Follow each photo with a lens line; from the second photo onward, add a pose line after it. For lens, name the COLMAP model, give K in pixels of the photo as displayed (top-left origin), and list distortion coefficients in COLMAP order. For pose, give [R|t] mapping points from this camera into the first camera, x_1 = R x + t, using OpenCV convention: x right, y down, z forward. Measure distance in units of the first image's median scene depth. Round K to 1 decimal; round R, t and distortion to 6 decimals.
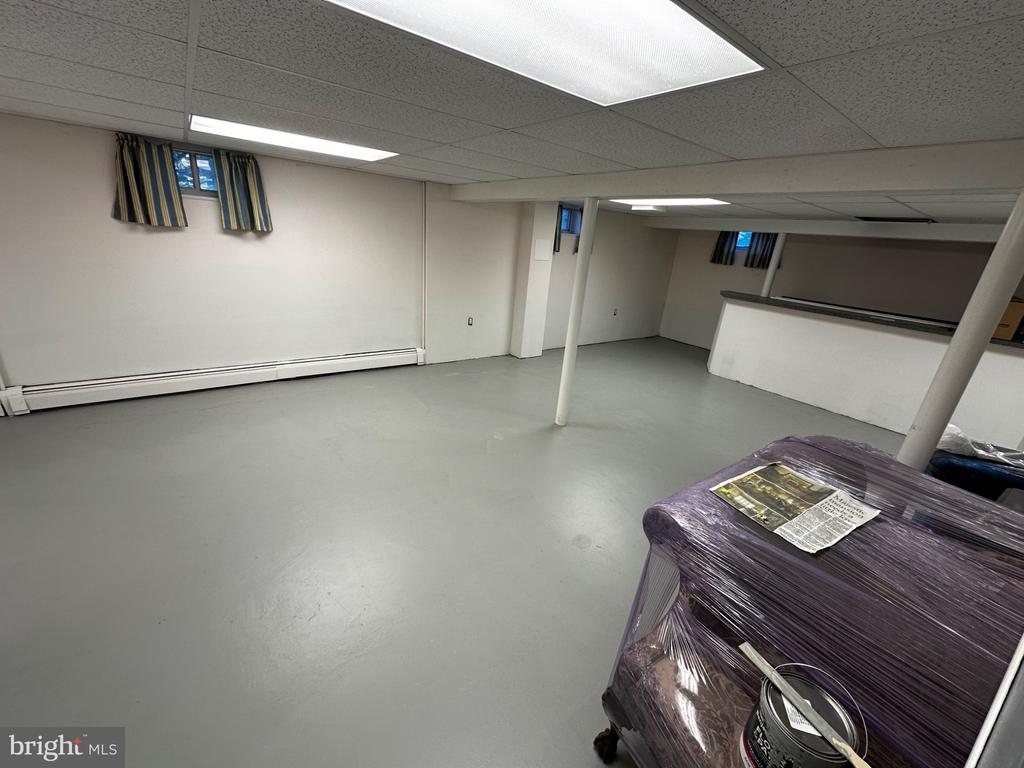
lens RADIAL K [[406.3, 0, 511.8], [0, 406.3, 384.5], [0, 0, 1]] dist [-0.005406, 0.001048]
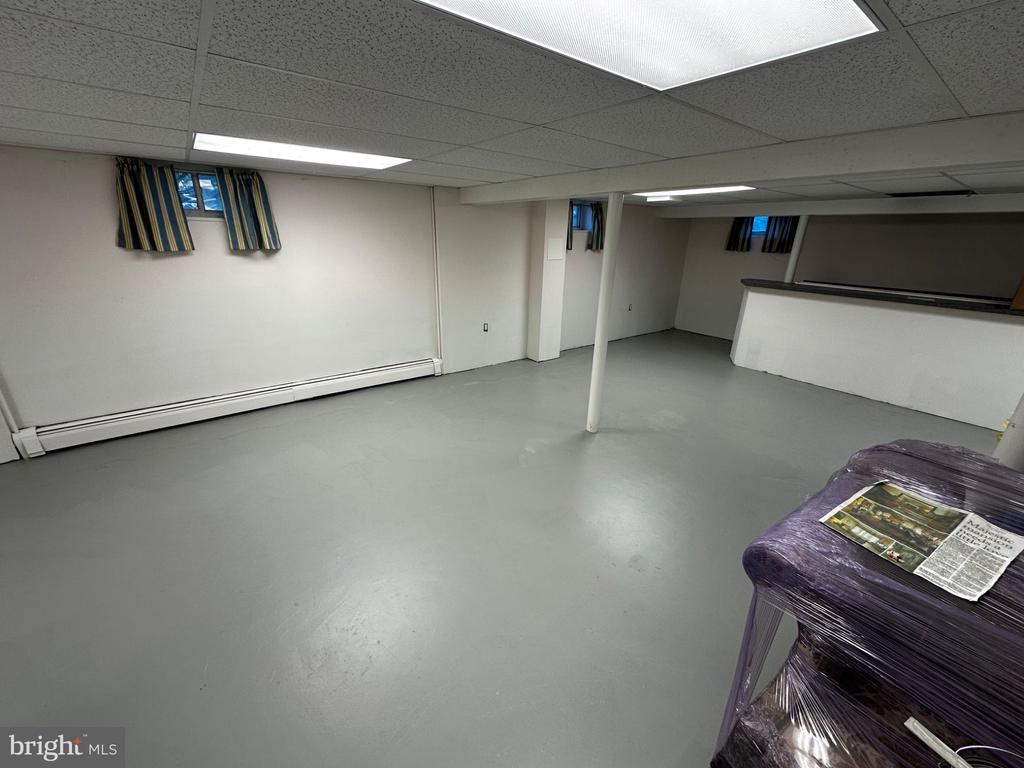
lens RADIAL K [[406.3, 0, 512.0], [0, 406.3, 384.4], [0, 0, 1]] dist [-0.005406, 0.001048]
pose [[0.998105, -0.060292, -0.012327, -0.053866], [0.060342, 0.998171, 0.003682, -0.028651], [0.012082, -0.004419, 0.999917, 0.044929]]
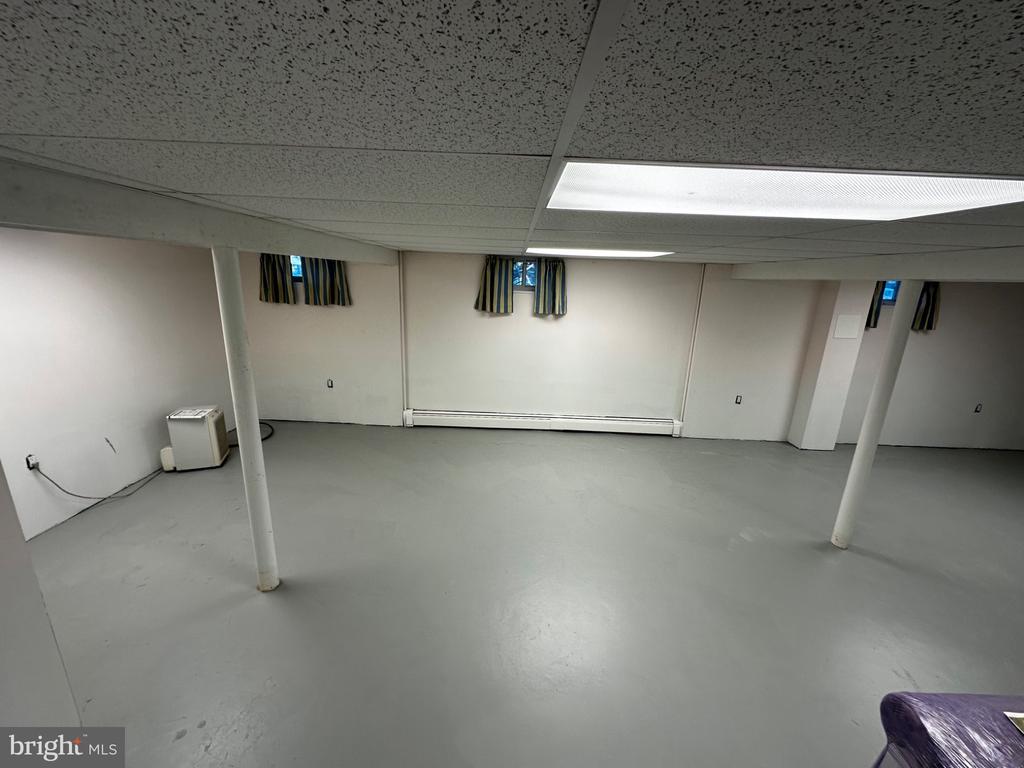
lens RADIAL K [[406.3, 0, 510.8], [0, 406.3, 384.9], [0, 0, 1]] dist [-0.005406, 0.001048]
pose [[0.793024, 0.102378, -0.600527, 0.058121], [-0.180922, 0.980881, -0.071696, -0.041254], [0.581705, 0.165505, 0.796384, -0.075539]]
